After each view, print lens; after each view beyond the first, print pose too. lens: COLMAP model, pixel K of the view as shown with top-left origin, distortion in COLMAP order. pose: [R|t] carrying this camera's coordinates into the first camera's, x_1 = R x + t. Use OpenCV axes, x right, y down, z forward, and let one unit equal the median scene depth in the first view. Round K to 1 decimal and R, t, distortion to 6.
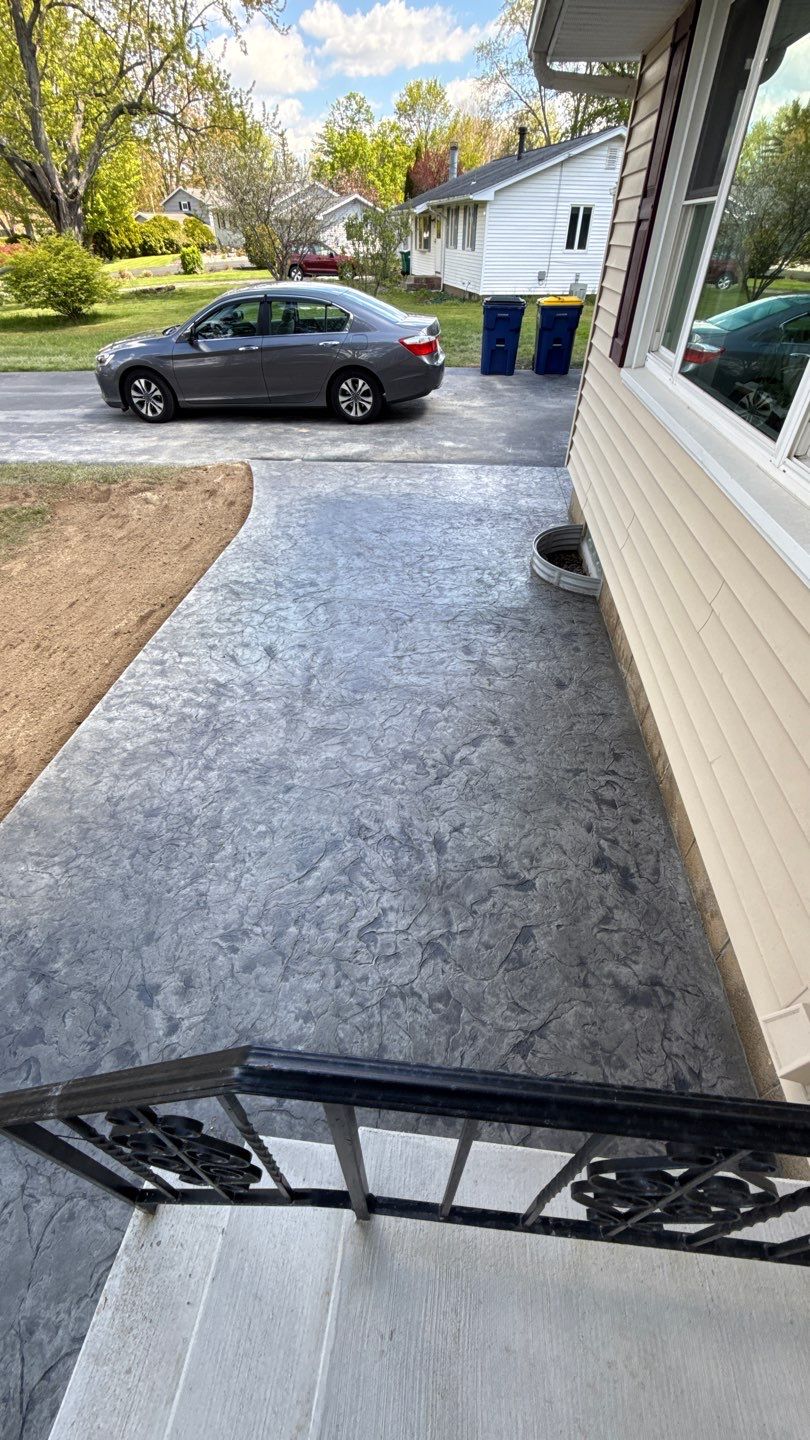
lens RADIAL K [[568.8, 0, 406.3], [0, 568.8, 717.2], [0, 0, 1]] dist [-0.001432, 0.000382]
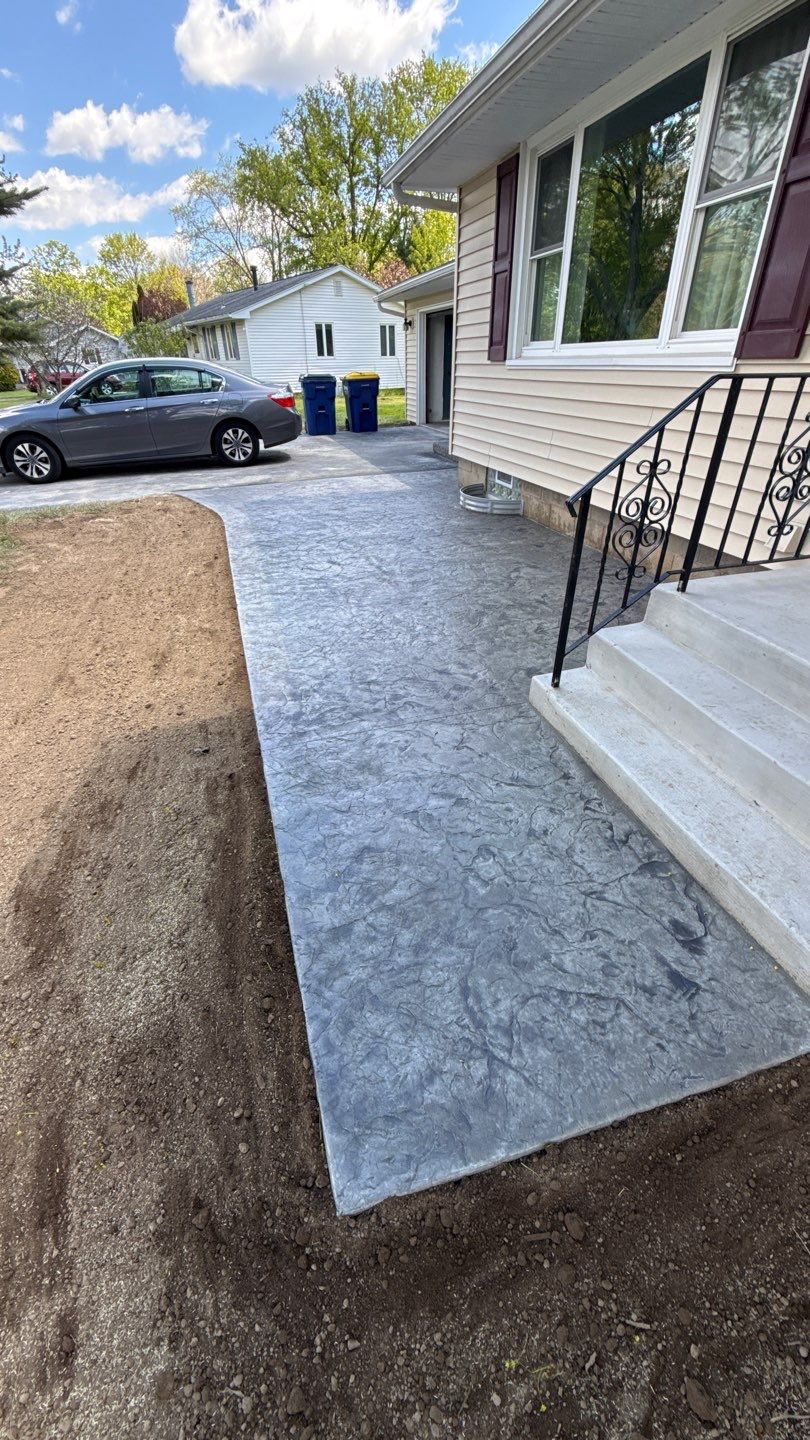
lens RADIAL K [[565.3, 0, 405.0], [0, 565.3, 720.0], [0, 0, 1]] dist [-0.000652, -0.000552]
pose [[0.920445, -0.226017, 0.318899, -0.357999], [0.268539, 0.958497, -0.095763, 0.244615], [-0.284019, 0.173781, 0.942939, -0.125940]]
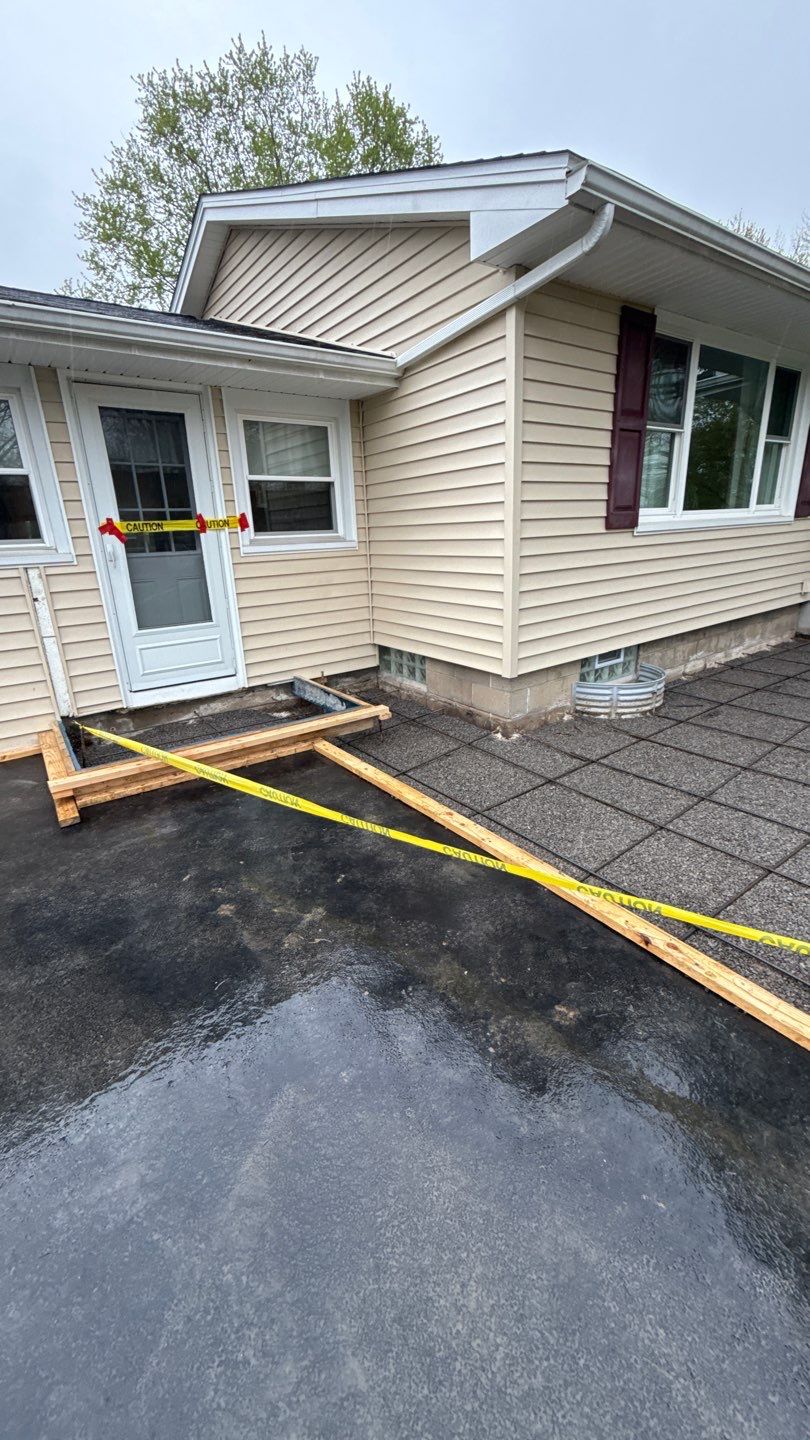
lens RADIAL K [[575.7, 0, 404.0], [0, 575.7, 714.0], [0, 0, 1]] dist [0.001155, -0.000042]
pose [[-0.665281, -0.215938, 0.714684, -0.183824], [0.510152, 0.567444, 0.646337, -0.904974], [-0.545112, 0.794593, -0.267349, 1.202074]]
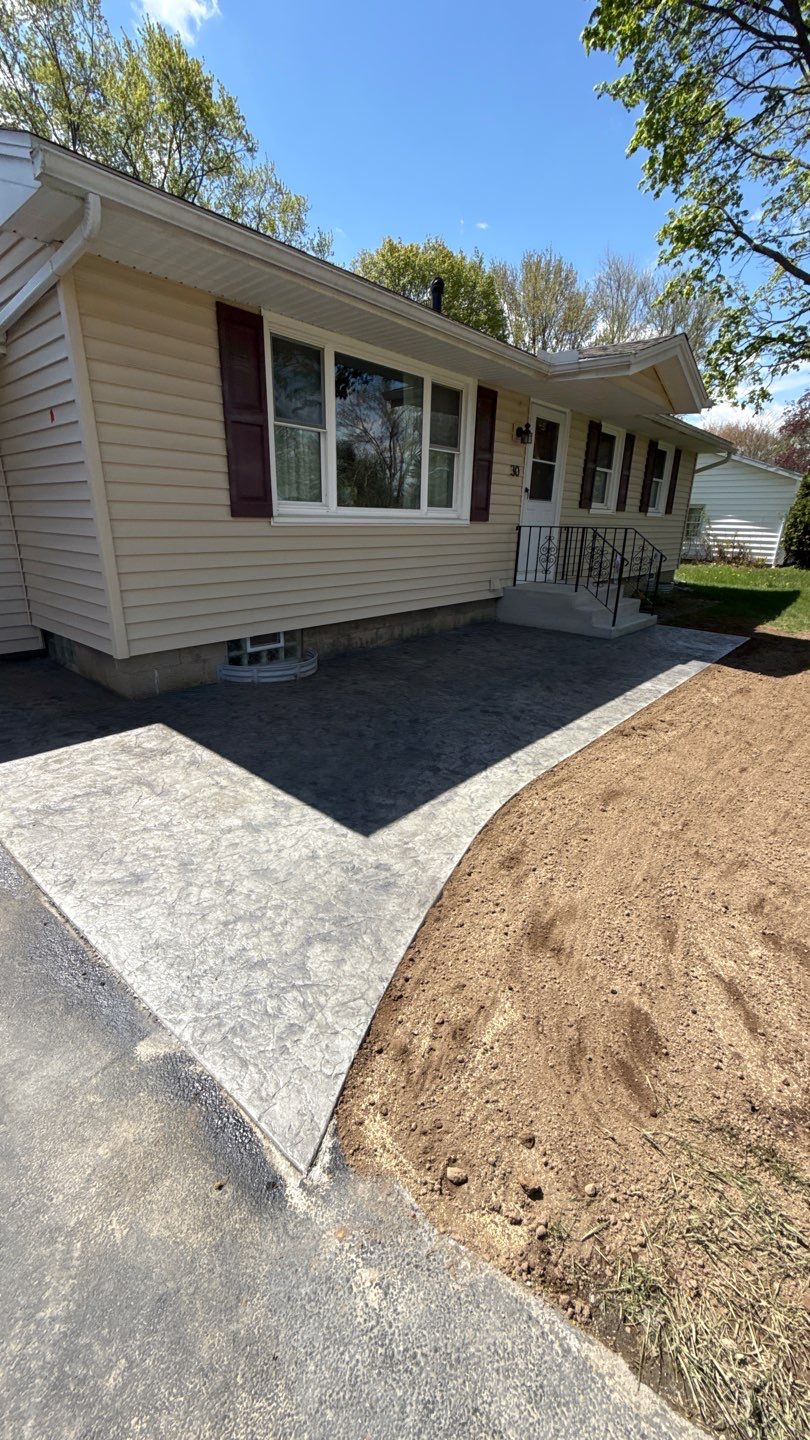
lens RADIAL K [[568.8, 0, 406.3], [0, 568.8, 717.2], [0, 0, 1]] dist [-0.001432, 0.000382]
pose [[-0.821842, -0.209890, 0.529643, -0.434929], [0.350179, 0.547211, 0.760220, -0.776753], [-0.449389, 0.810251, -0.376222, 1.070004]]
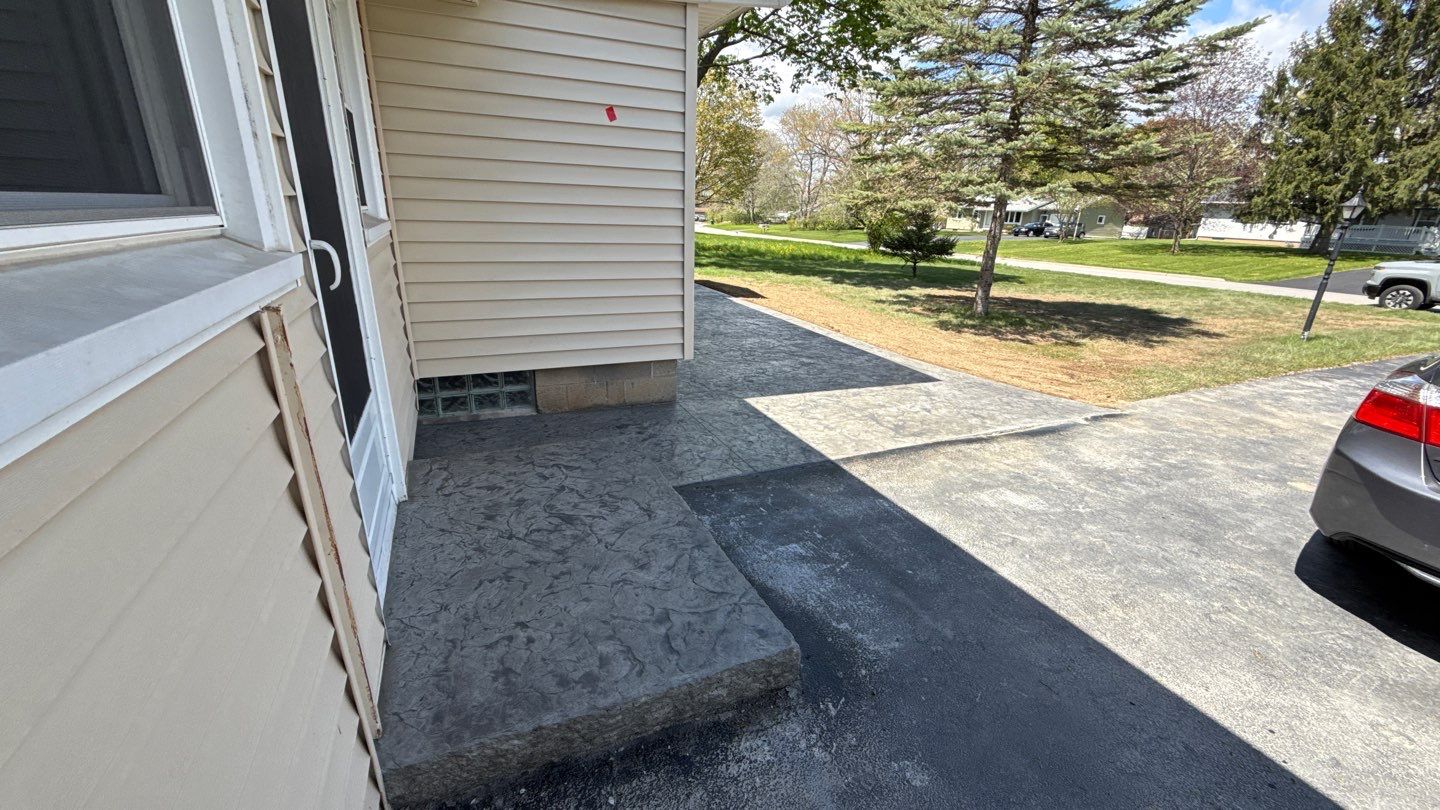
lens RADIAL K [[575.7, 0, 720.0], [0, 575.7, 405.0], [0, 0, 1]] dist [0.001155, -0.000042]
pose [[-0.858680, 0.130311, -0.495668, 0.603819], [-0.365135, 0.523124, 0.770077, -0.963470], [0.359645, 0.842236, -0.401615, 1.272927]]
